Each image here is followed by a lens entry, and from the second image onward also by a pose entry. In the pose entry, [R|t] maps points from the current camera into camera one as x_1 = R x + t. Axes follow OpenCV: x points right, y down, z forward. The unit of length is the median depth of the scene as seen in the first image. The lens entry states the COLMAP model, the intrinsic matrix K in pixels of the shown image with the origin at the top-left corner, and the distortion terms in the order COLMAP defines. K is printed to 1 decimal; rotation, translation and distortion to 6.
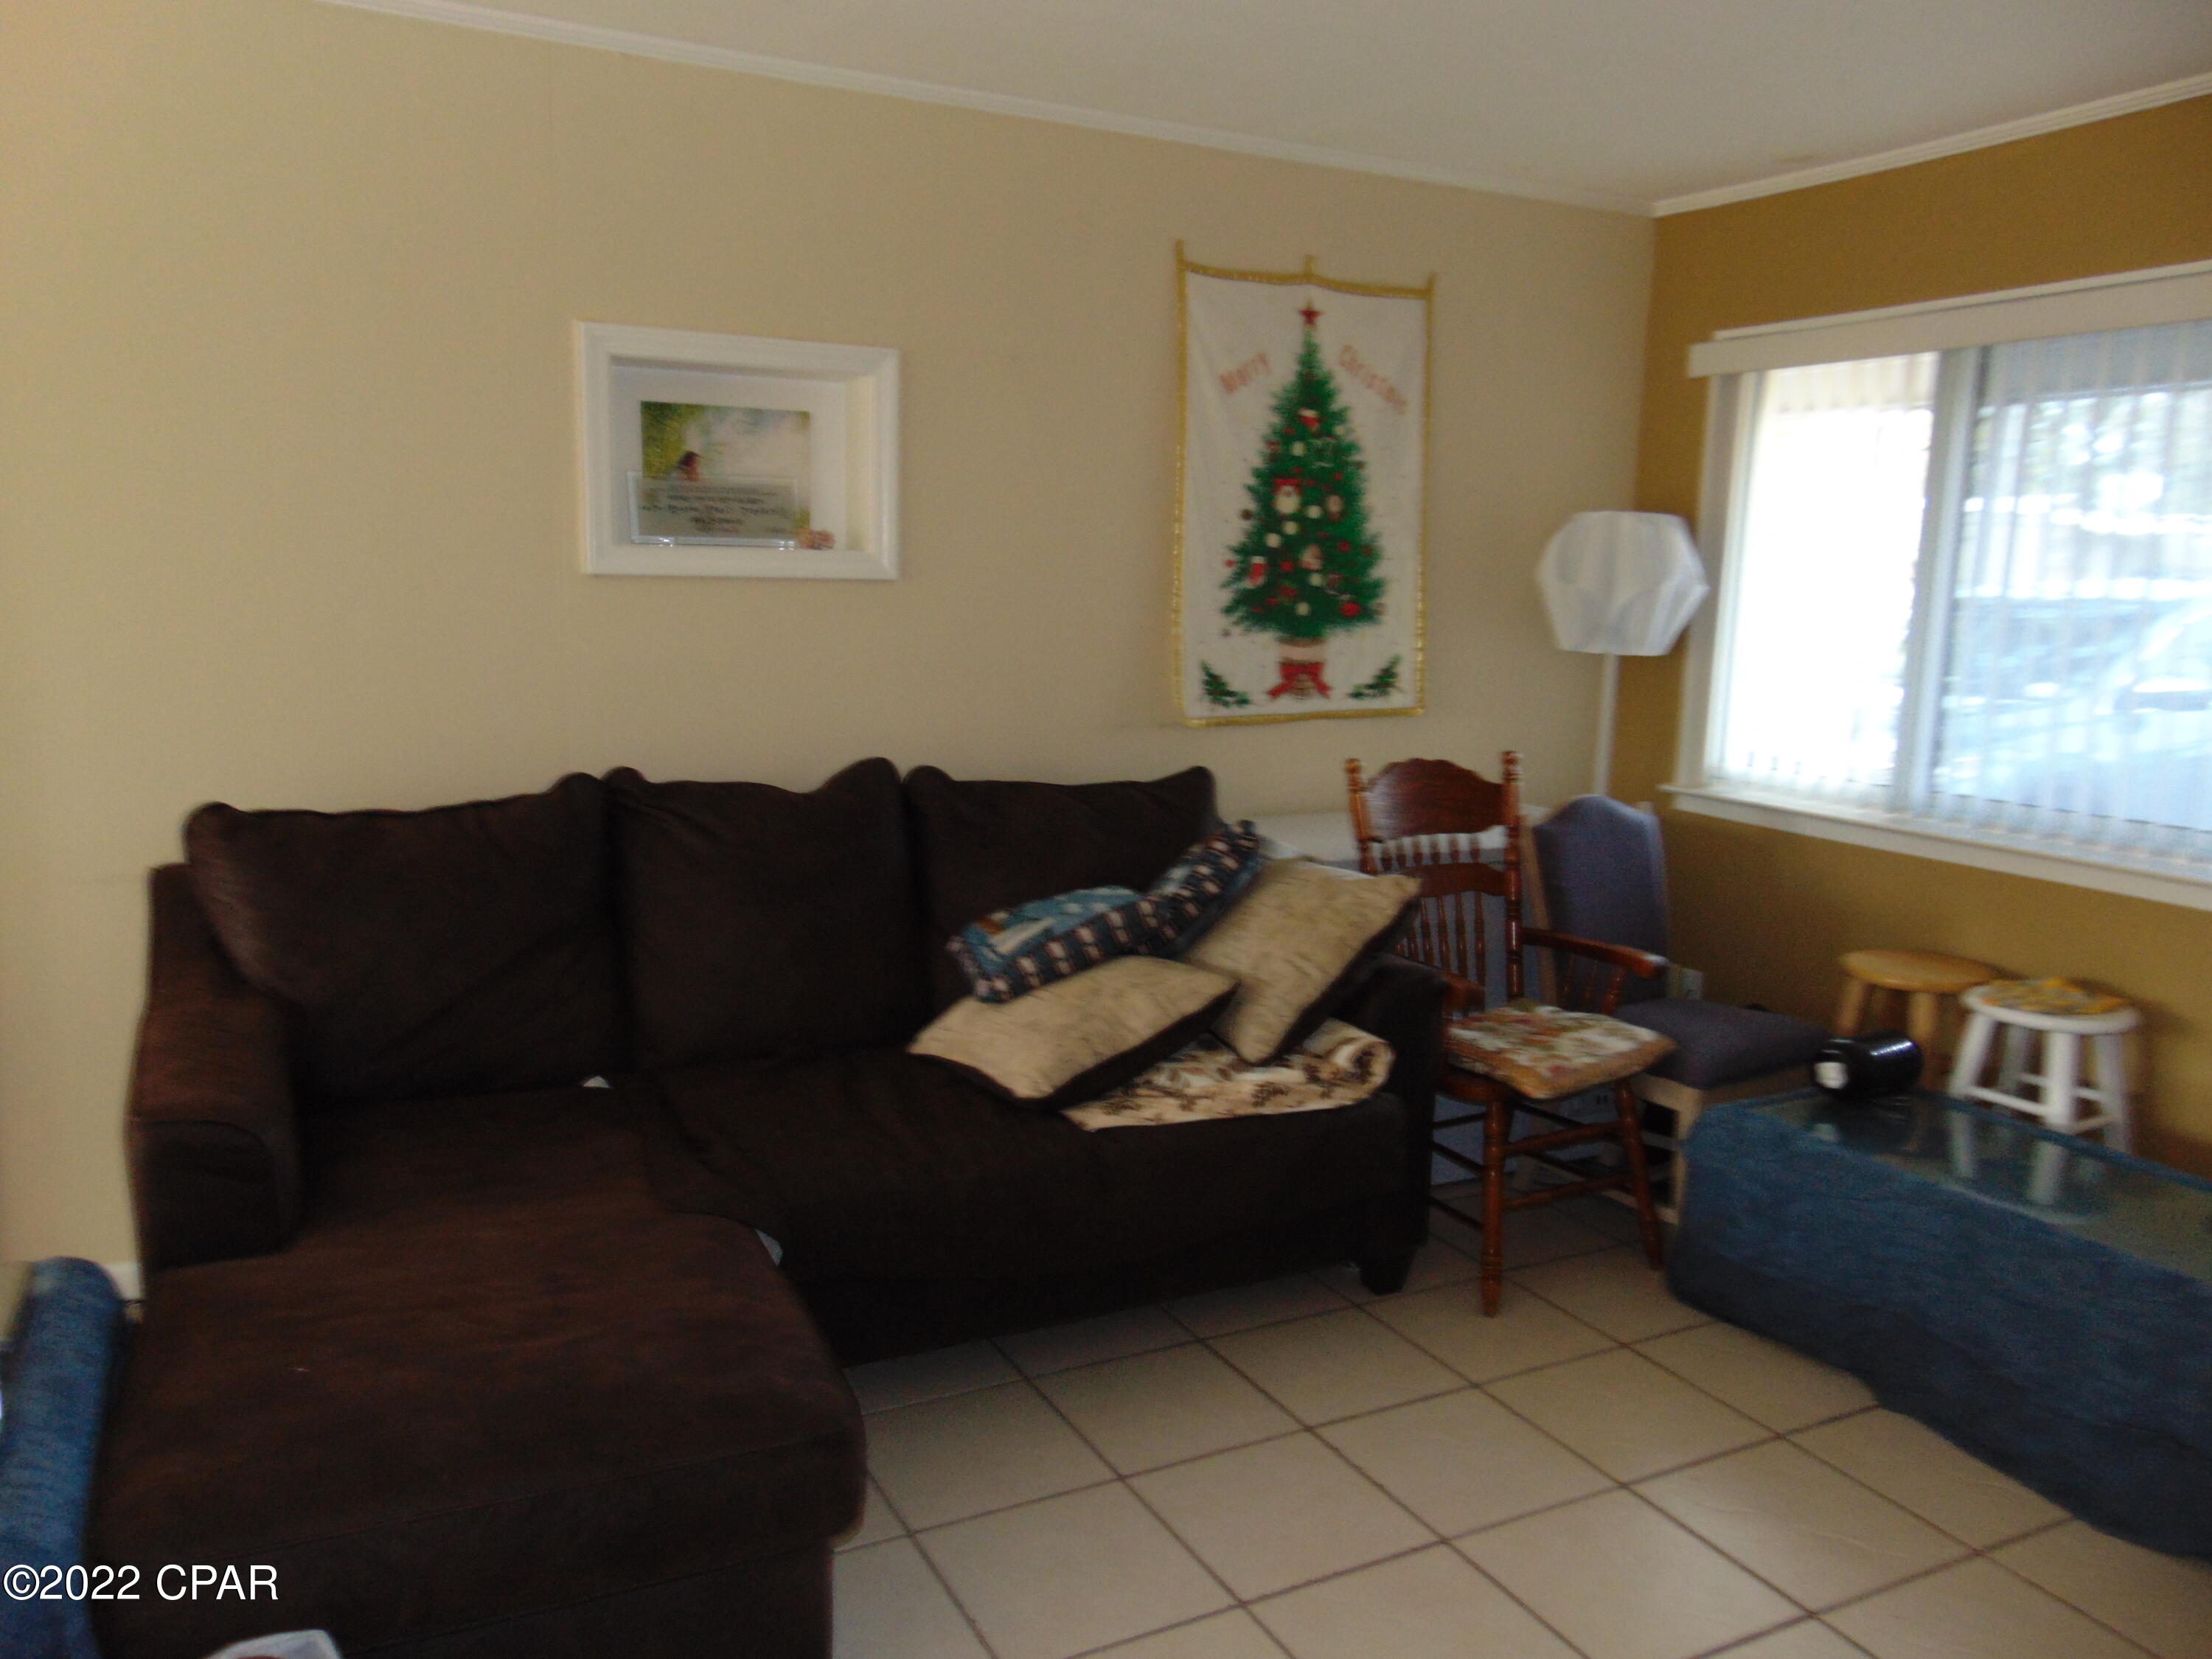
lens RADIAL K [[1656.1, 0, 1101.1], [0, 1656.1, 836.2], [0, 0, 1]] dist [-0.003177, 0.069384]
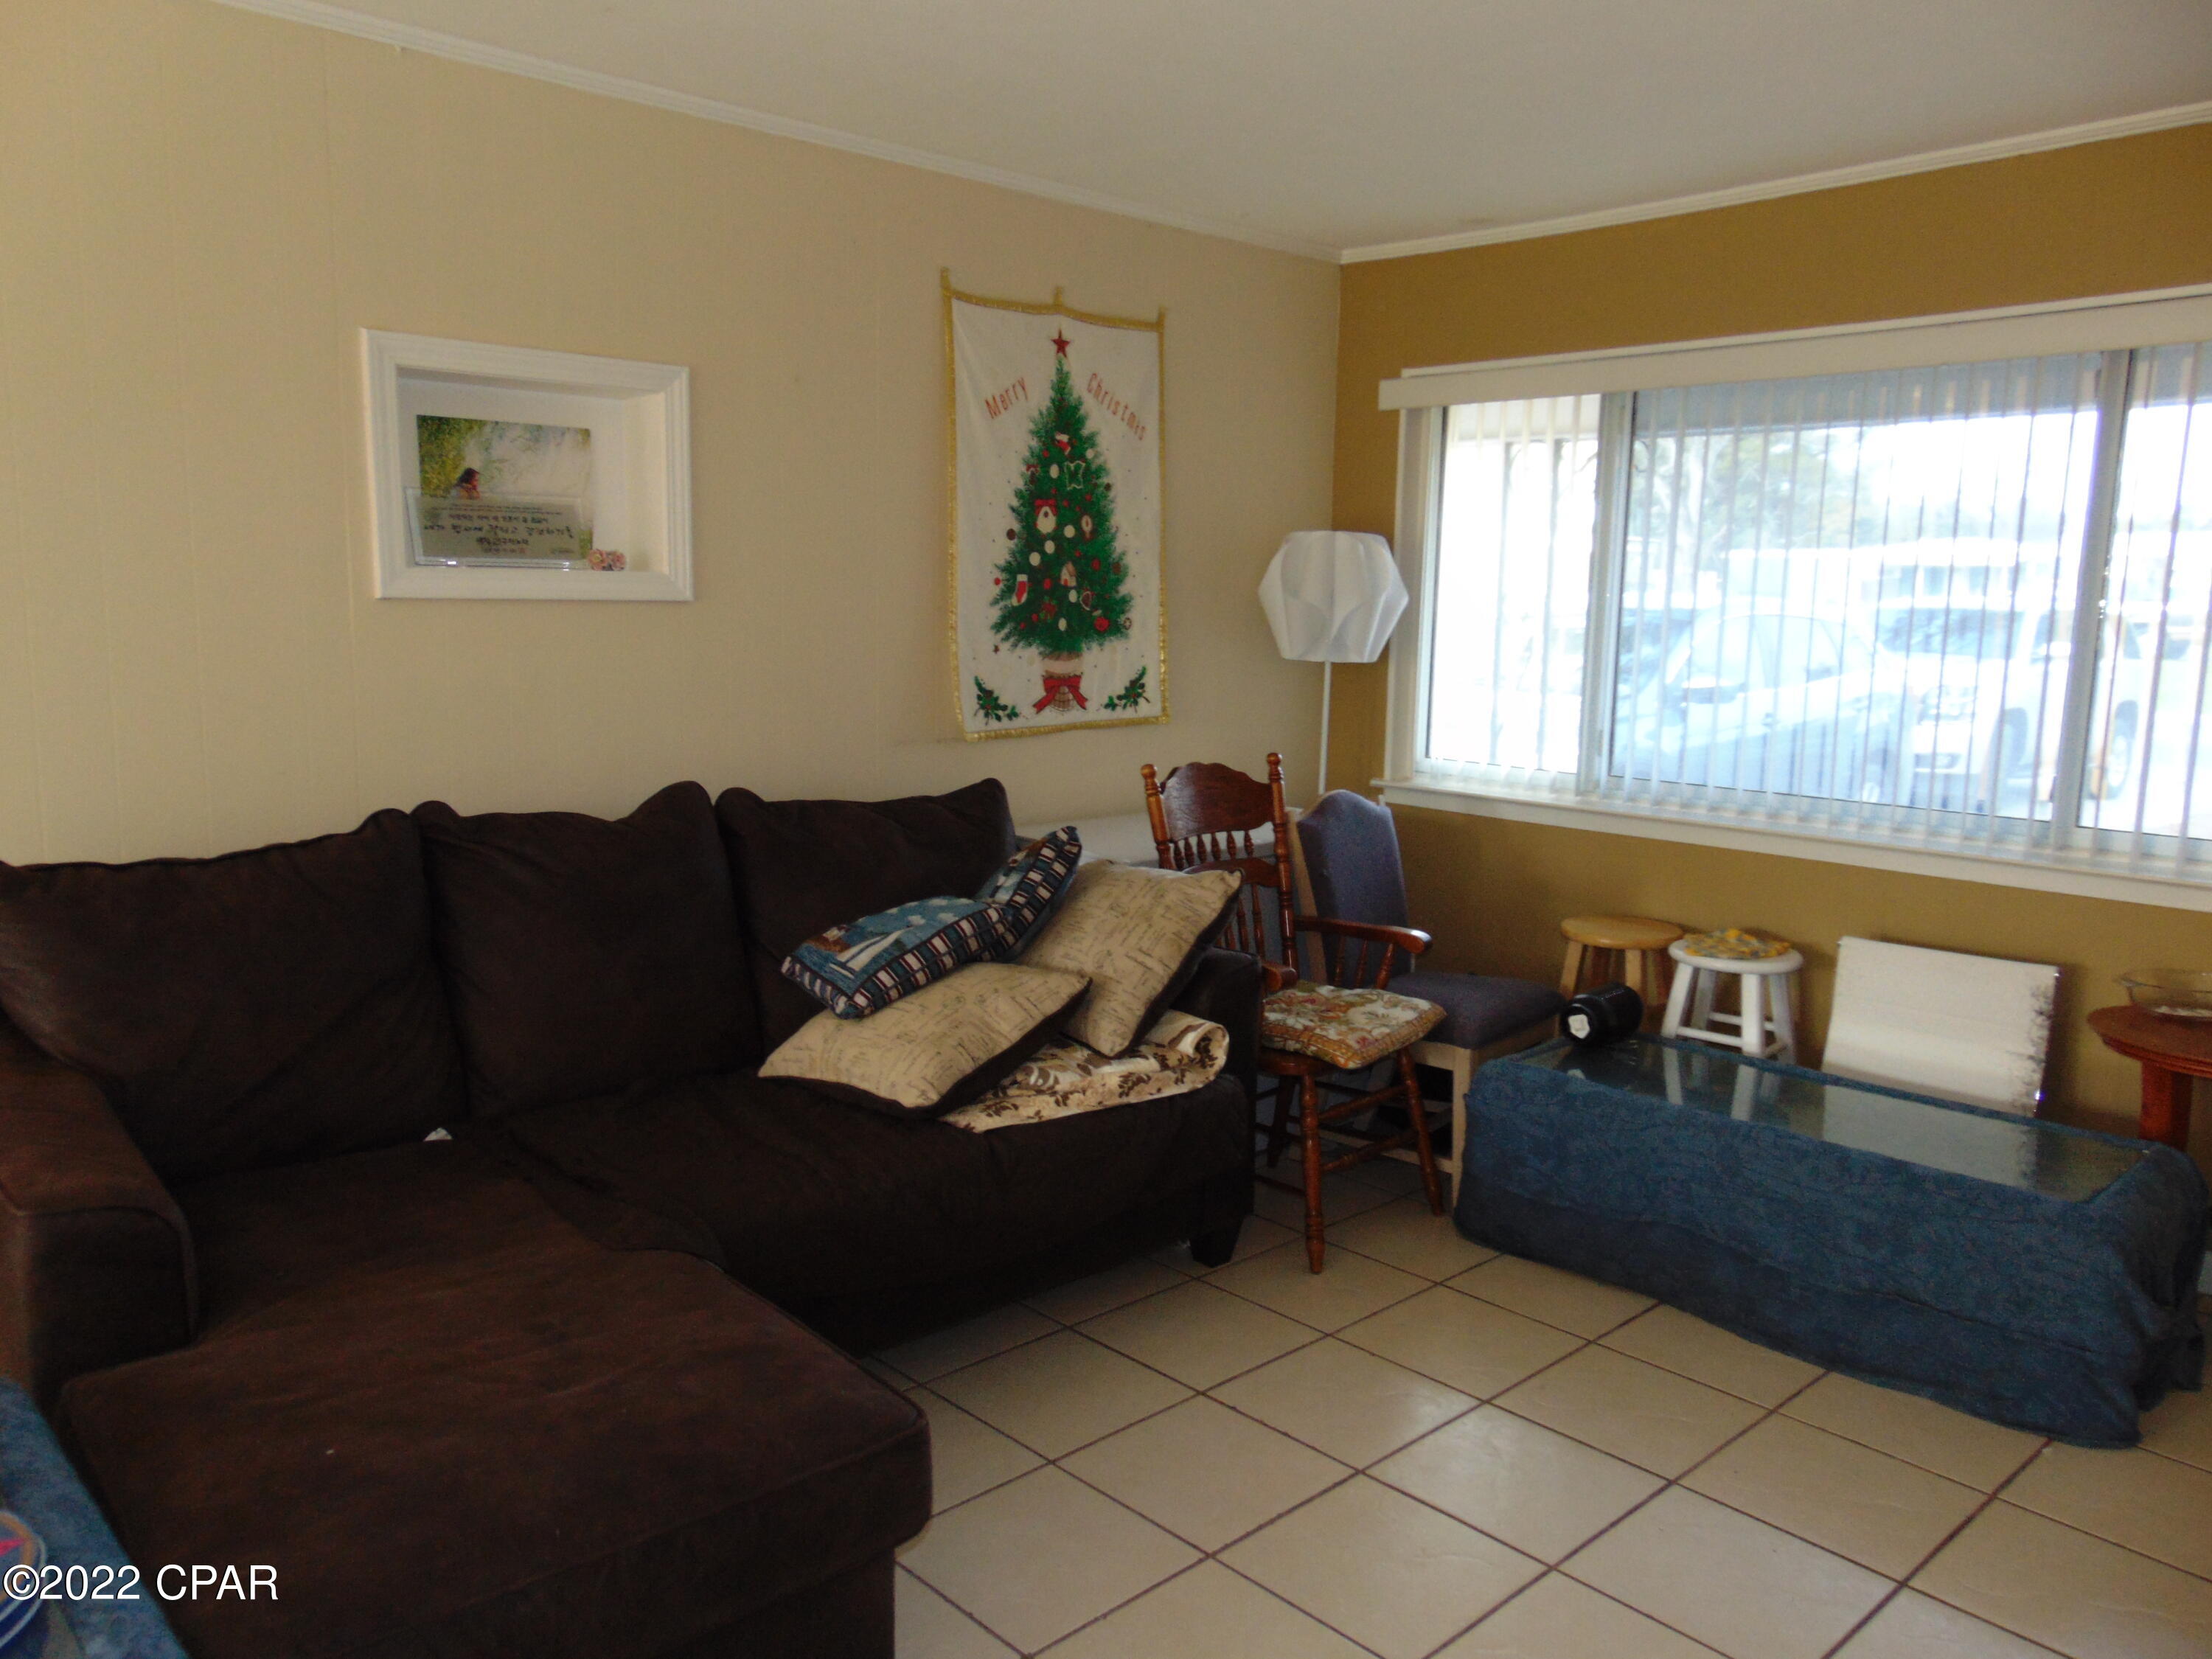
lens RADIAL K [[1656.1, 0, 1101.1], [0, 1656.1, 836.2], [0, 0, 1]] dist [-0.003177, 0.069384]
pose [[0.964536, -0.048148, 0.259522, -0.154040], [0.050908, 0.998696, -0.003921, 0.001333], [-0.258995, 0.016994, 0.965729, -0.012133]]
